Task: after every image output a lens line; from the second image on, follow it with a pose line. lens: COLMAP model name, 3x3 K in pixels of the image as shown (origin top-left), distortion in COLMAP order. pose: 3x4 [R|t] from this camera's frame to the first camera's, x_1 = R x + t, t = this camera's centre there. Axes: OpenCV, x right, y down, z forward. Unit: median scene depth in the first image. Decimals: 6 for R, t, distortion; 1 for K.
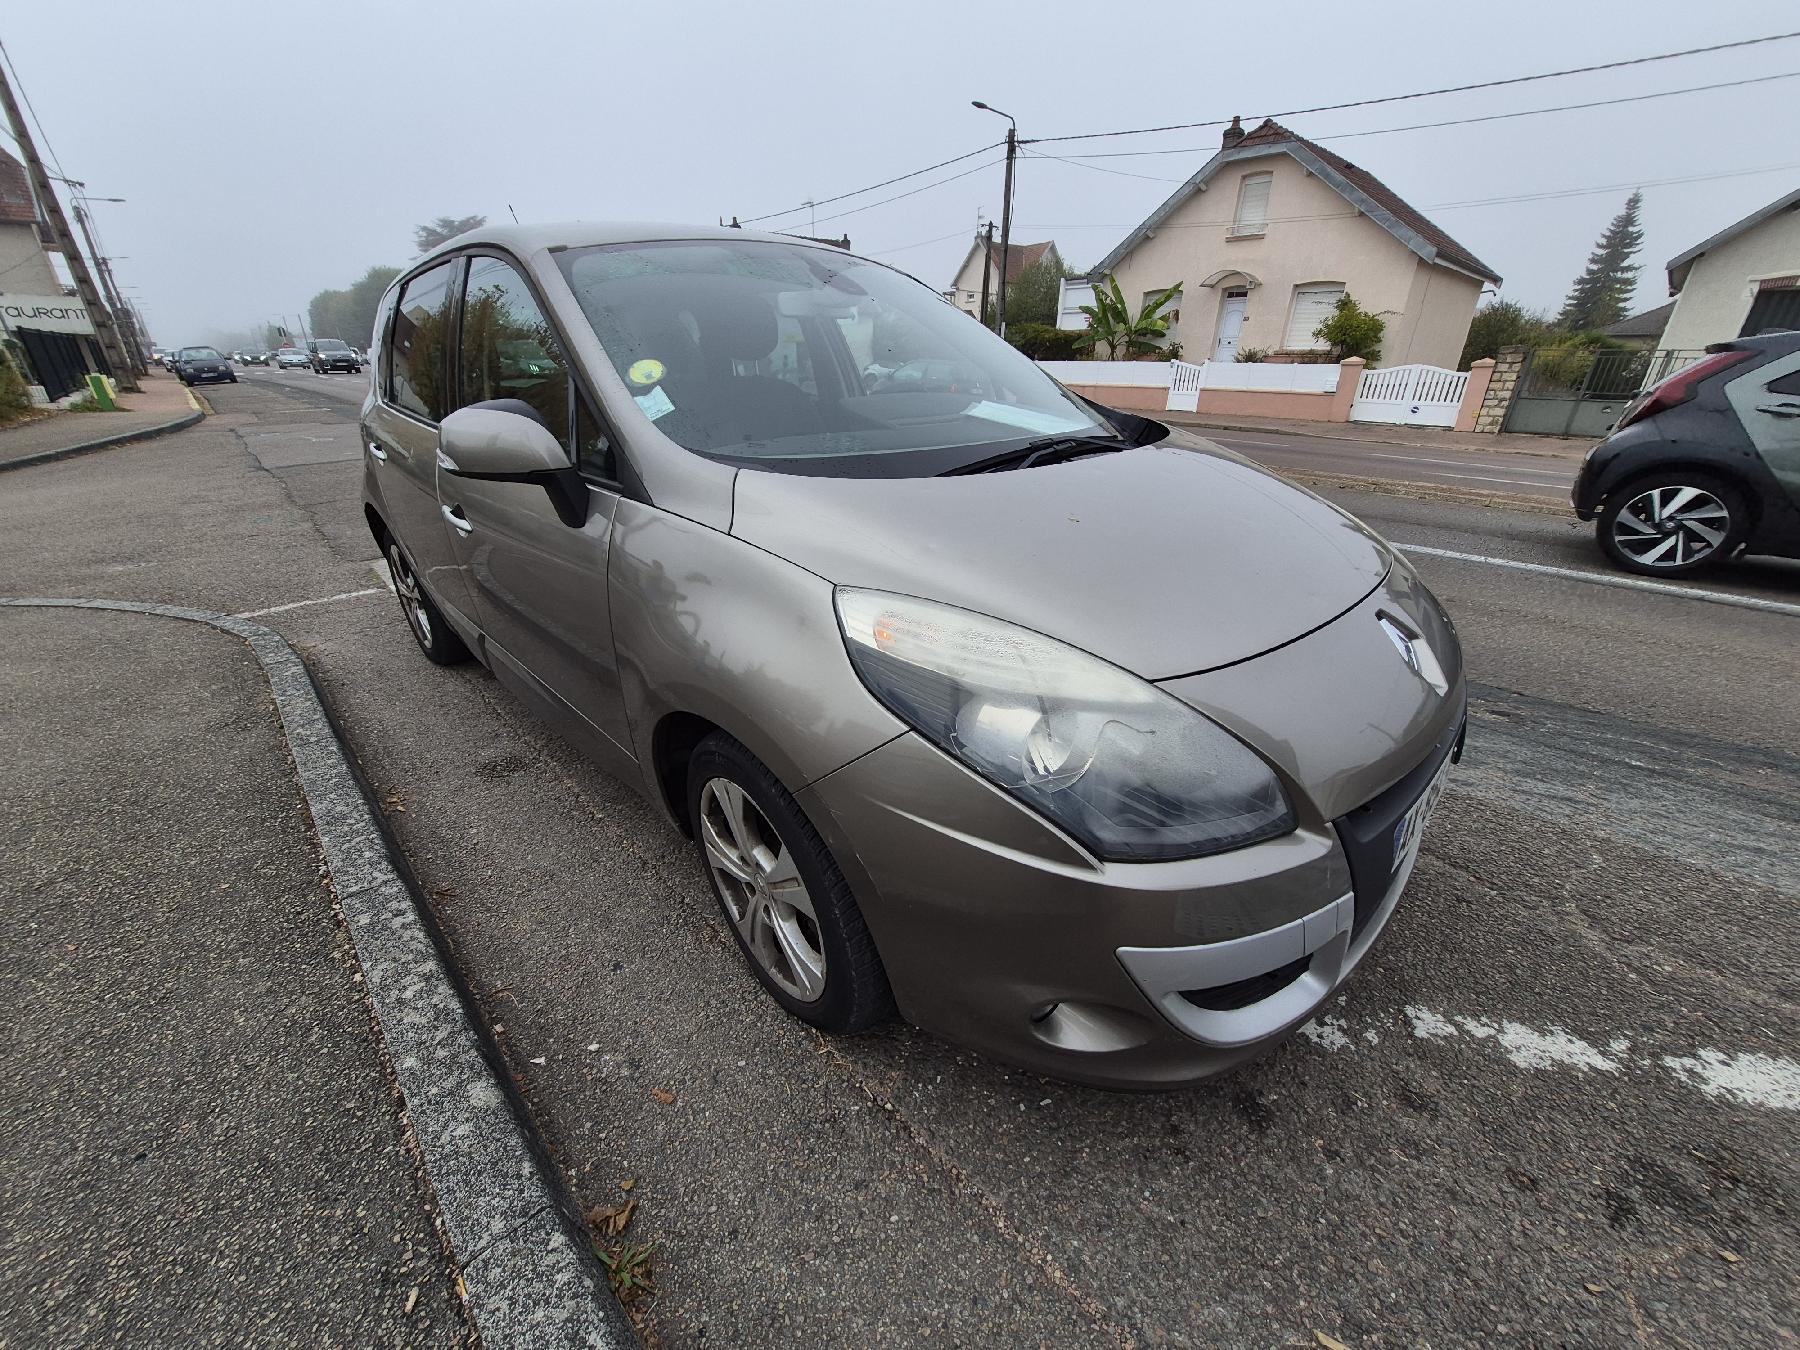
lens RADIAL K [[702.8, 0, 901.6], [0, 702.8, 683.5], [0, 0, 1]] dist [-0.000732, 0.000140]
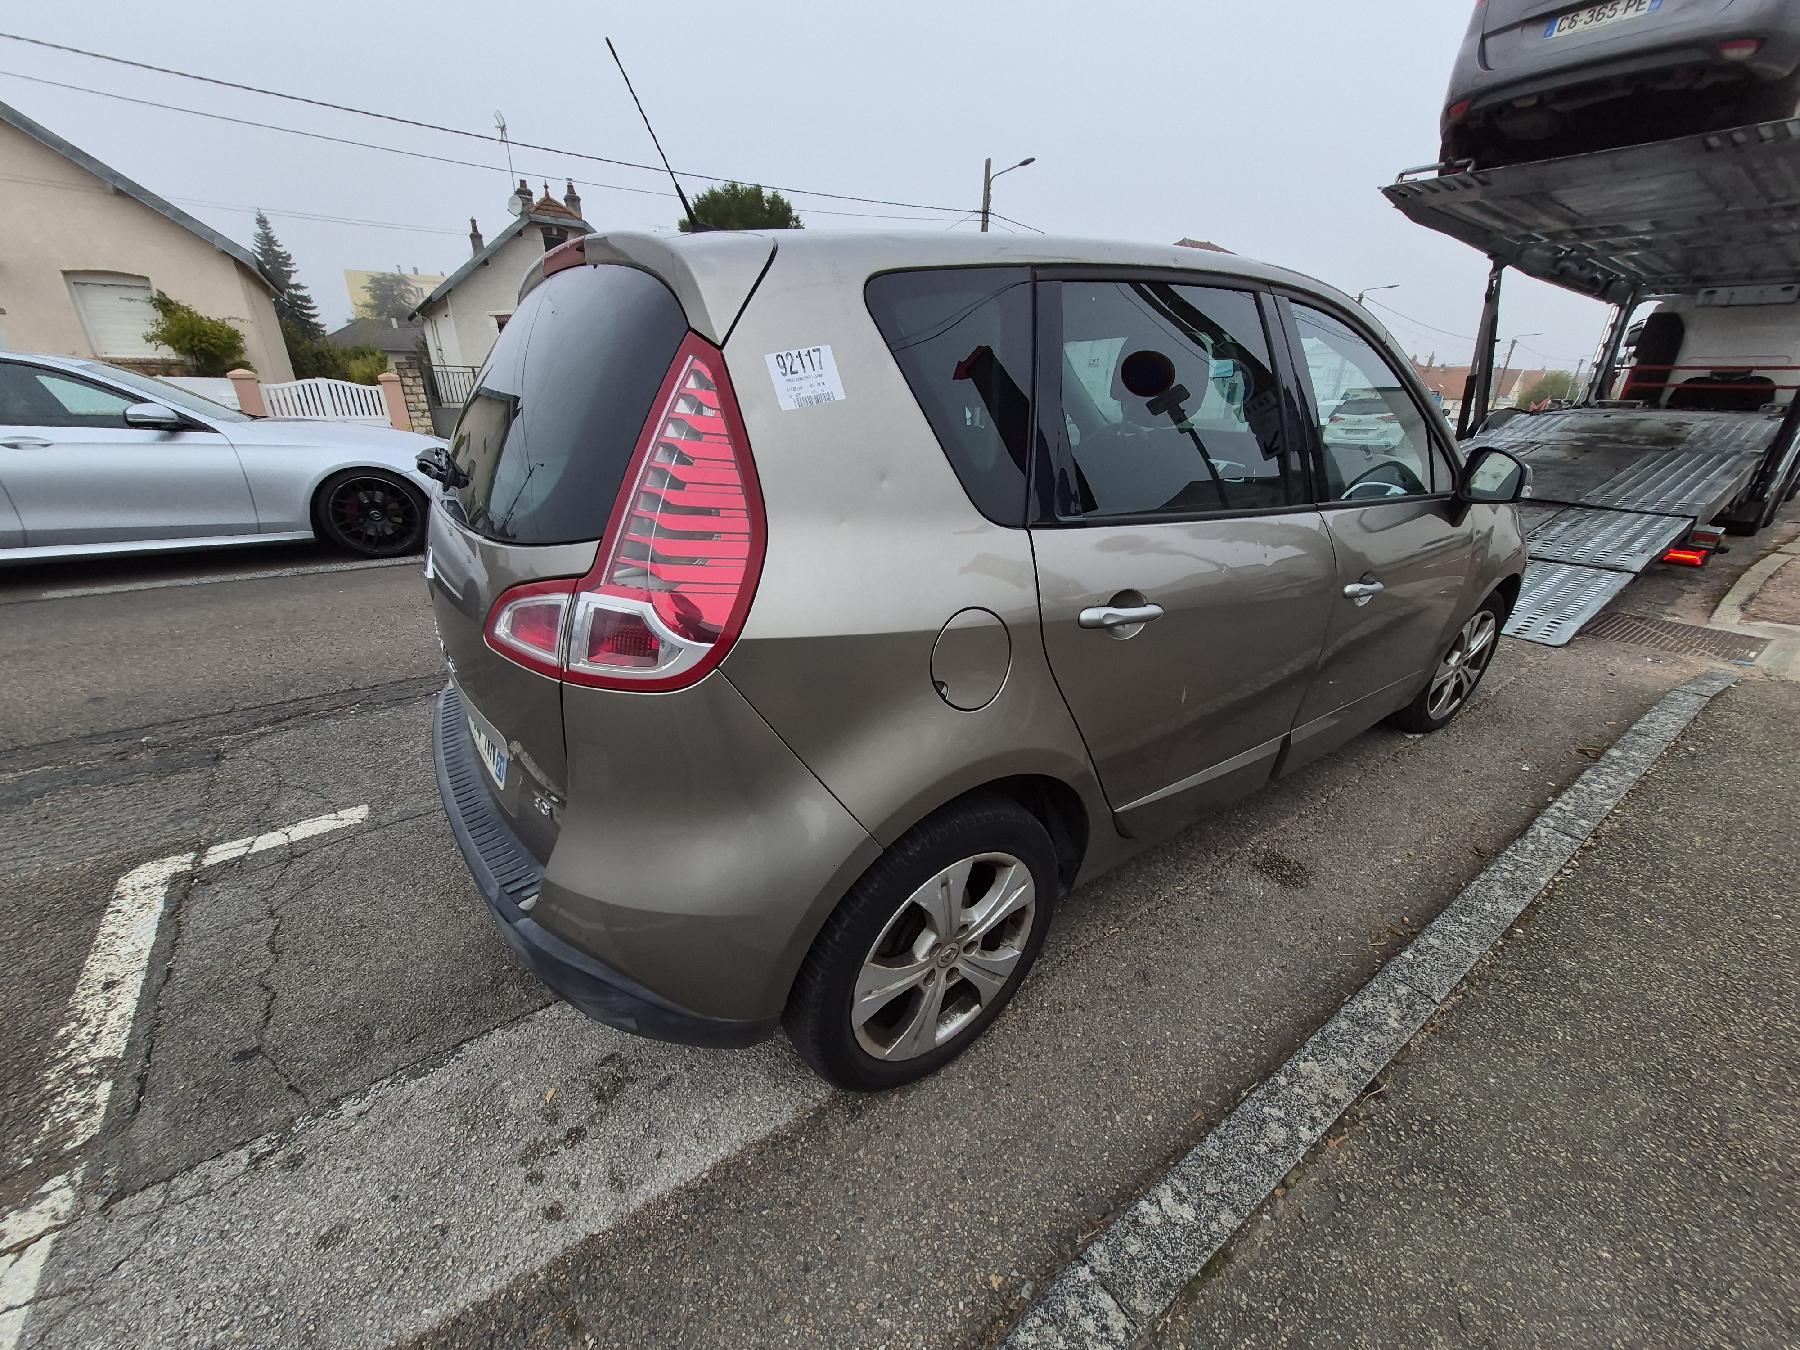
lens RADIAL K [[709.0, 0, 916.1], [0, 709.0, 674.6], [0, 0, 1]] dist [-0.001873, 0.000159]
pose [[0.143433, -0.380702, 0.913506, -1.824239], [0.403665, 0.865282, 0.297224, -0.722872], [-0.903594, 0.326119, 0.277786, 1.481133]]
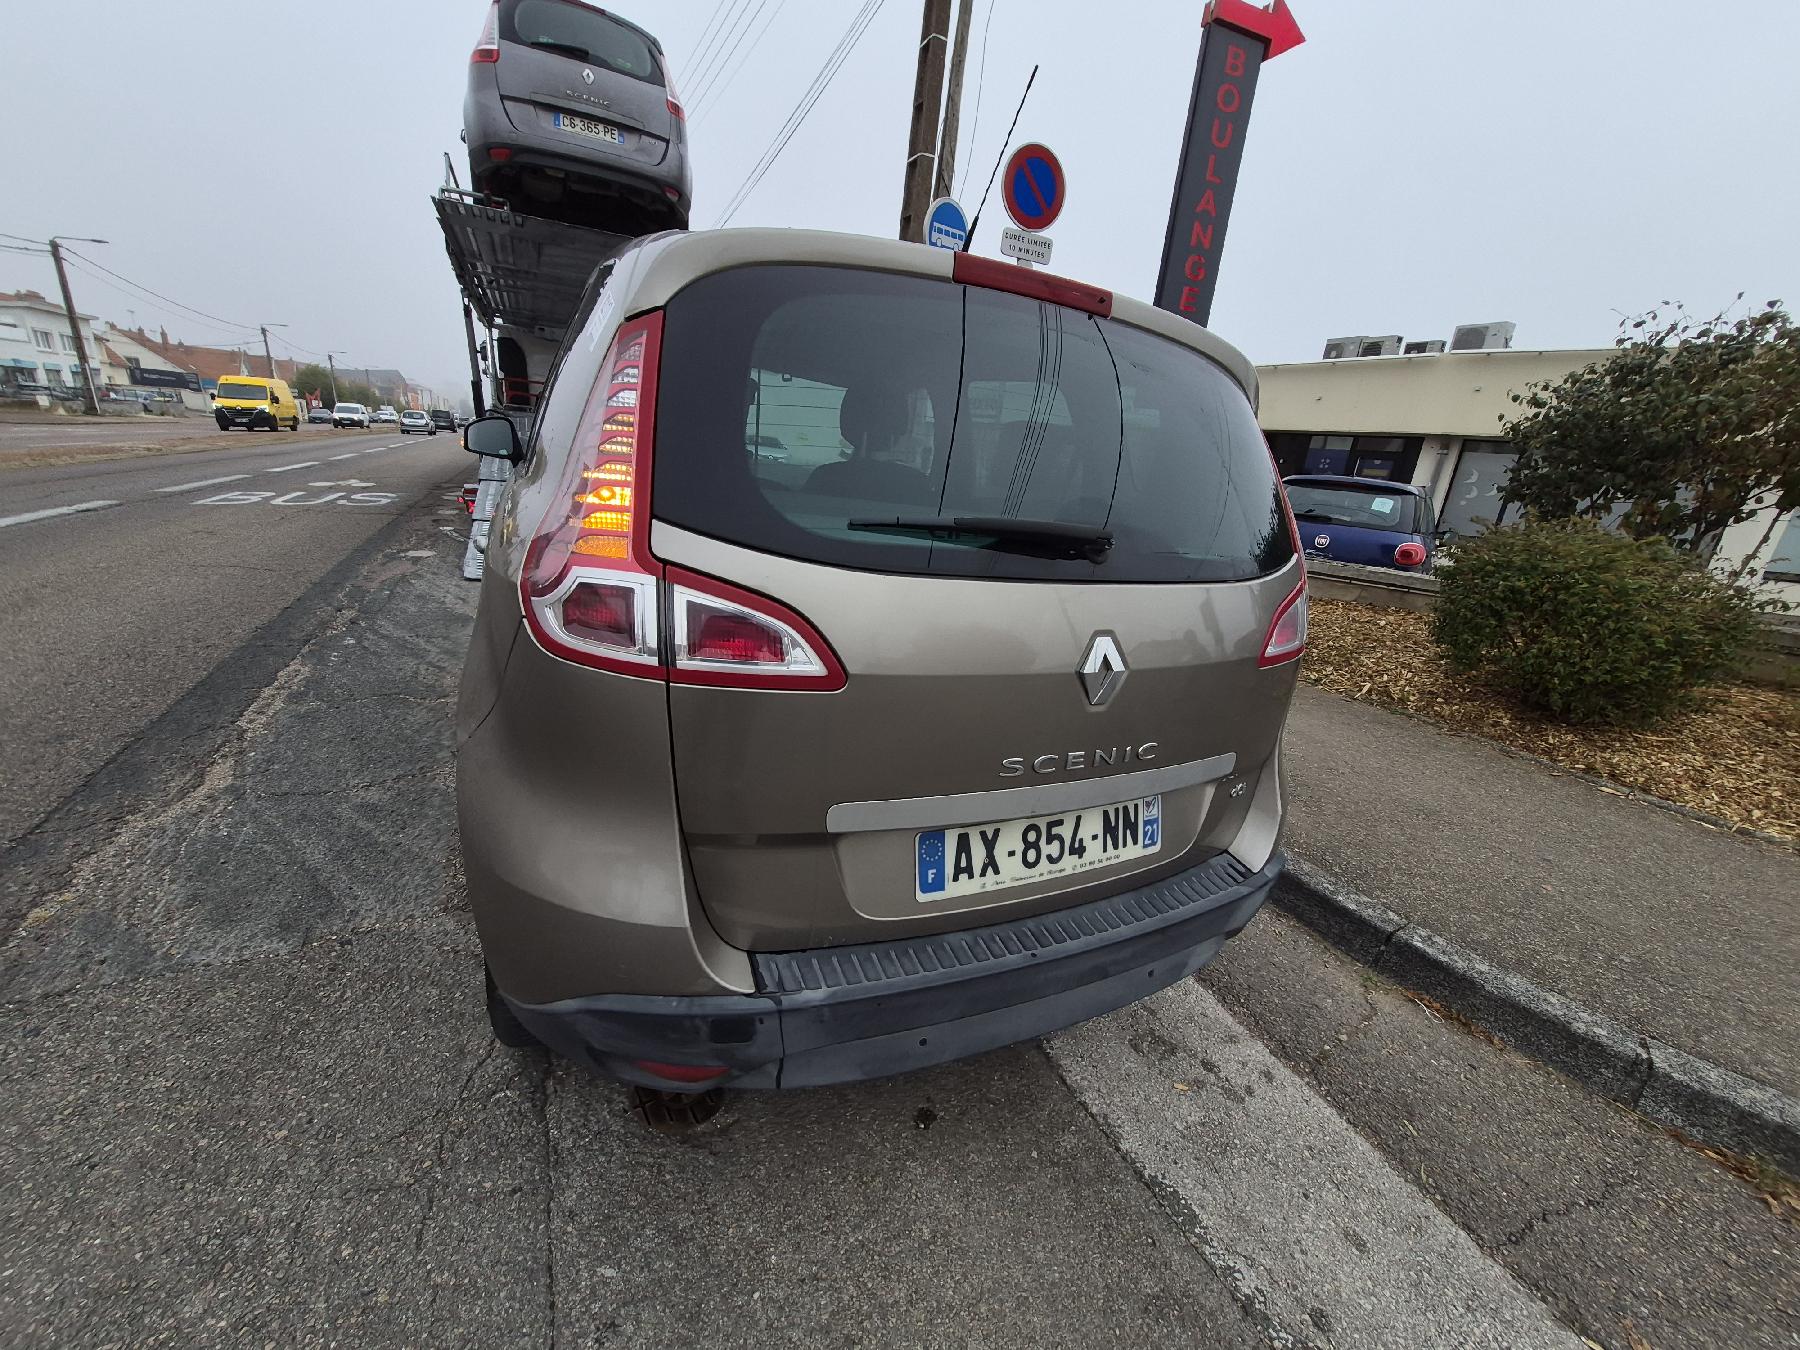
lens RADIAL K [[702.0, 0, 878.7], [0, 702.0, 669.5], [0, 0, 1]] dist [-0.000225, 0.000517]
pose [[-0.935193, -0.189899, 0.298920, -1.151608], [0.061874, 0.743476, 0.665894, -1.213023], [-0.348693, 0.641235, -0.683543, 2.613359]]
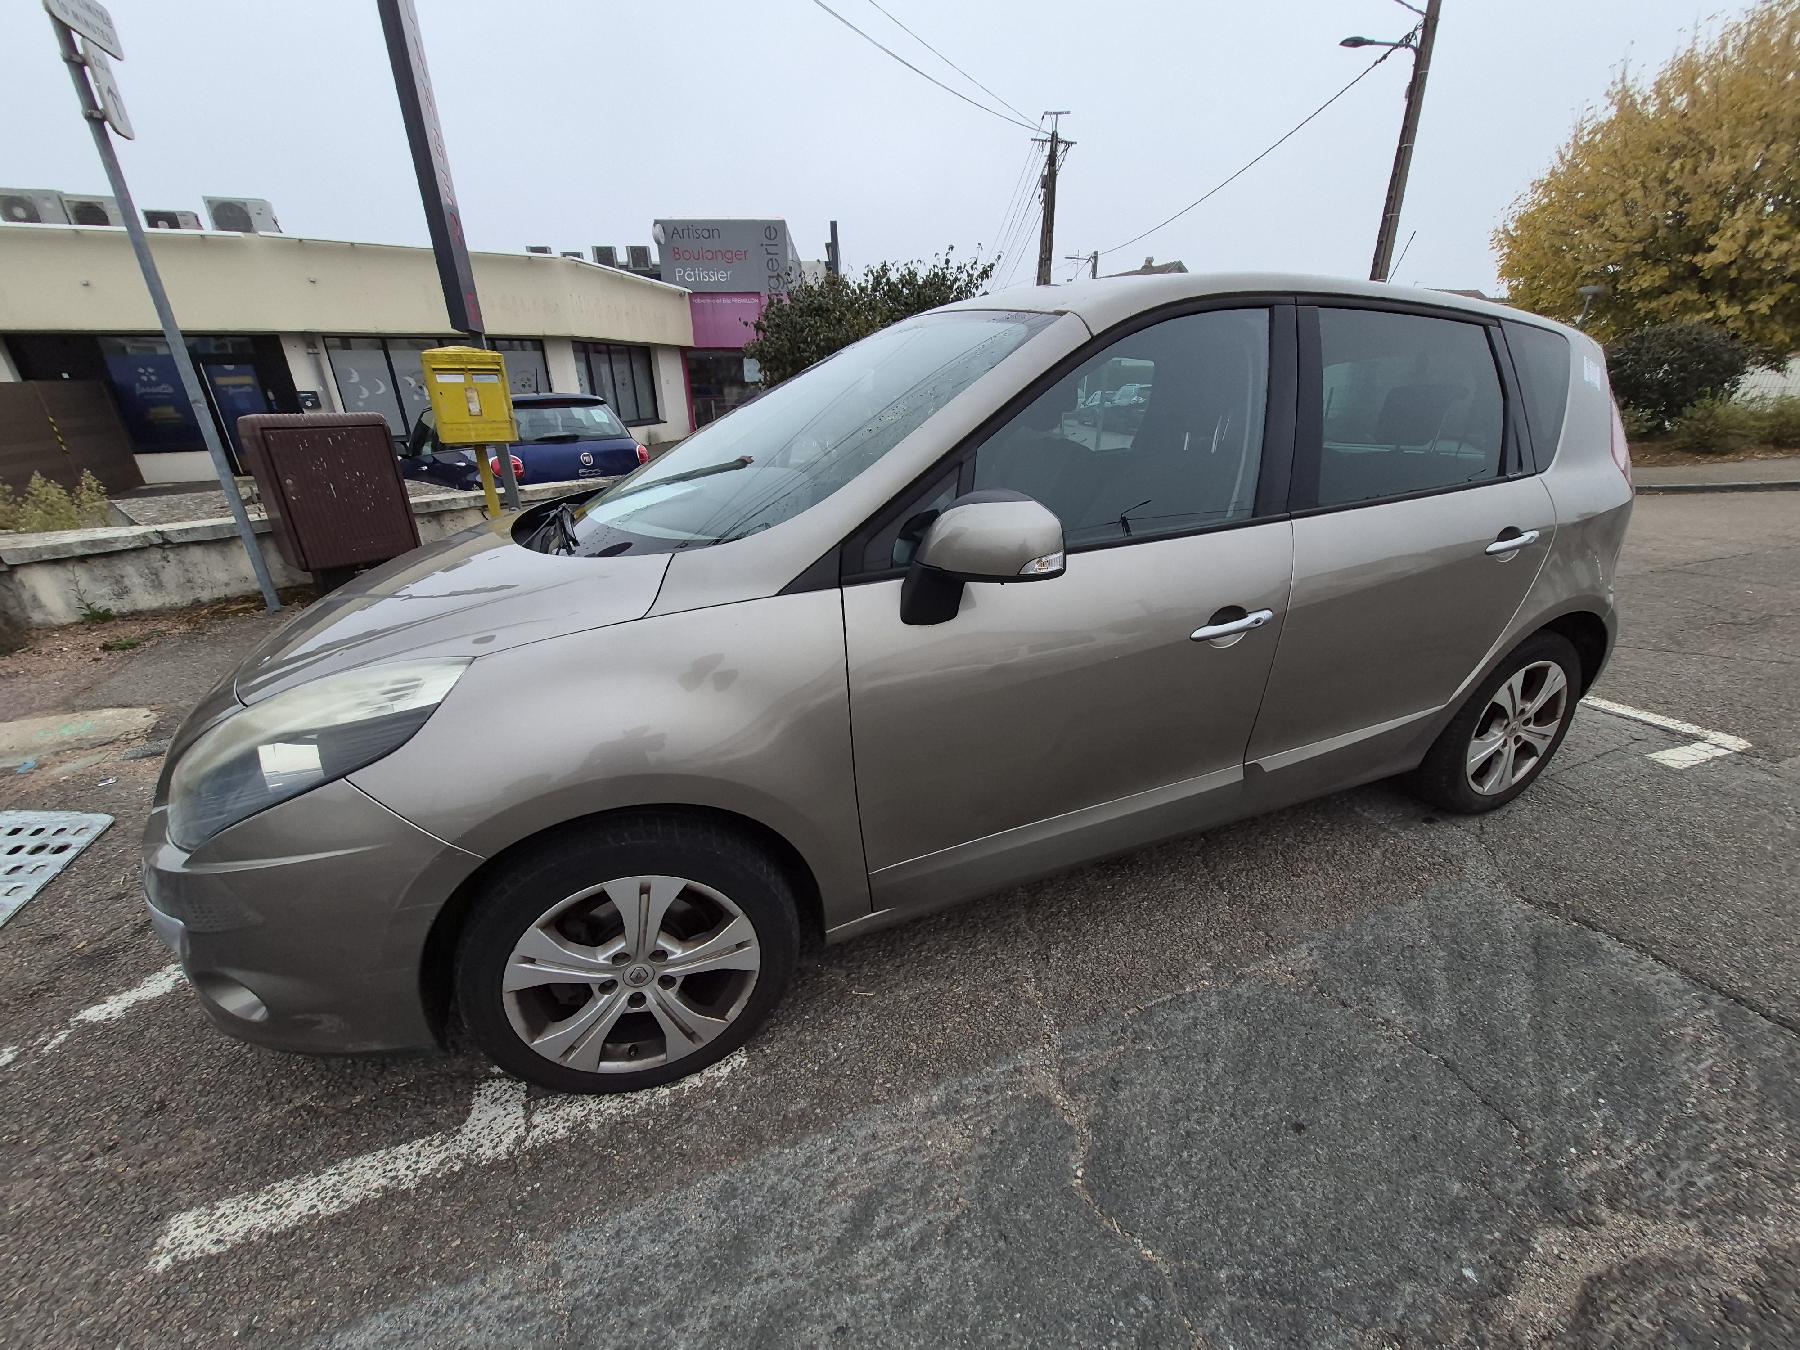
lens RADIAL K [[715.6, 0, 900.0], [0, 715.6, 675.0], [0, 0, 1]] dist [-0.003320, 0.000406]
pose [[-0.380758, 0.340130, -0.859846, 0.952214], [-0.375635, 0.792809, 0.479951, -0.796914], [0.844939, 0.505734, -0.174103, 1.604829]]
